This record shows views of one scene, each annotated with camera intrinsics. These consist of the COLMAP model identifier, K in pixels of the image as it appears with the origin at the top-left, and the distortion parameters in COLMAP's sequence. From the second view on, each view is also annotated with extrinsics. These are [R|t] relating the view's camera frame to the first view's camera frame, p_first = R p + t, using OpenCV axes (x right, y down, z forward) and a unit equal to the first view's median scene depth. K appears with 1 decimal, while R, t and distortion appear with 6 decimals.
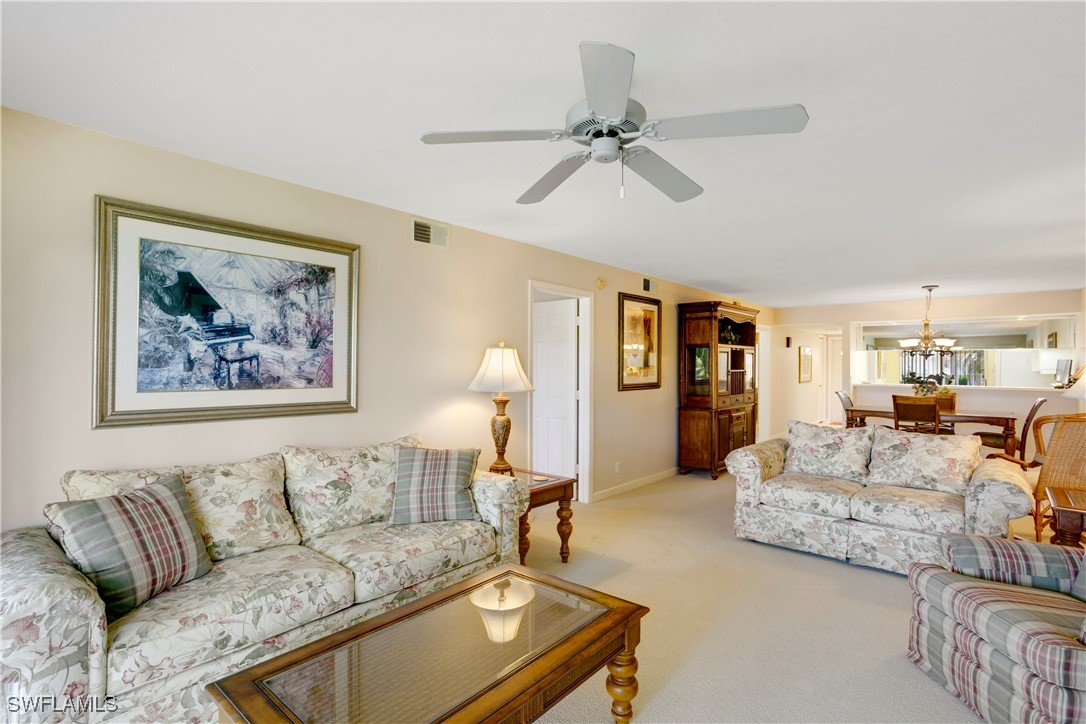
lens RADIAL K [[517.6, 0, 539.8], [0, 517.6, 363.9], [0, 0, 1]] dist [0.000215, 0.000298]
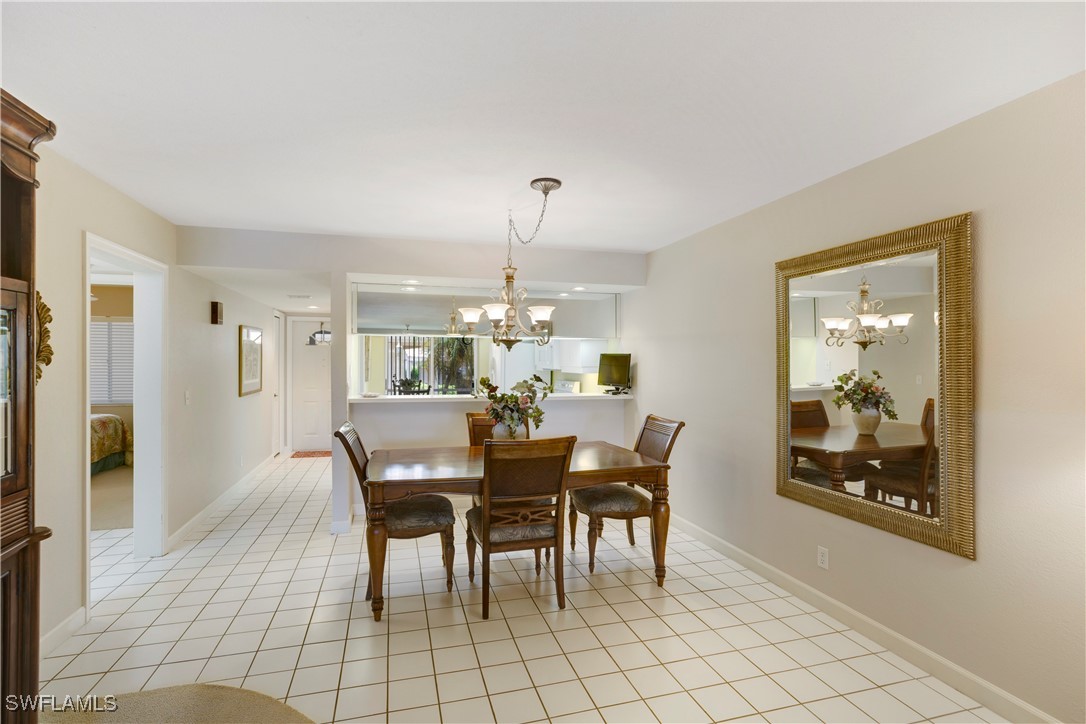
lens RADIAL K [[517.6, 0, 539.8], [0, 517.6, 363.9], [0, 0, 1]] dist [0.000215, 0.000298]
pose [[0.549134, -0.002781, 0.835730, 0.247889], [-0.003959, 0.999975, 0.005929, 0.000942], [-0.835725, -0.006565, 0.549109, 0.491992]]
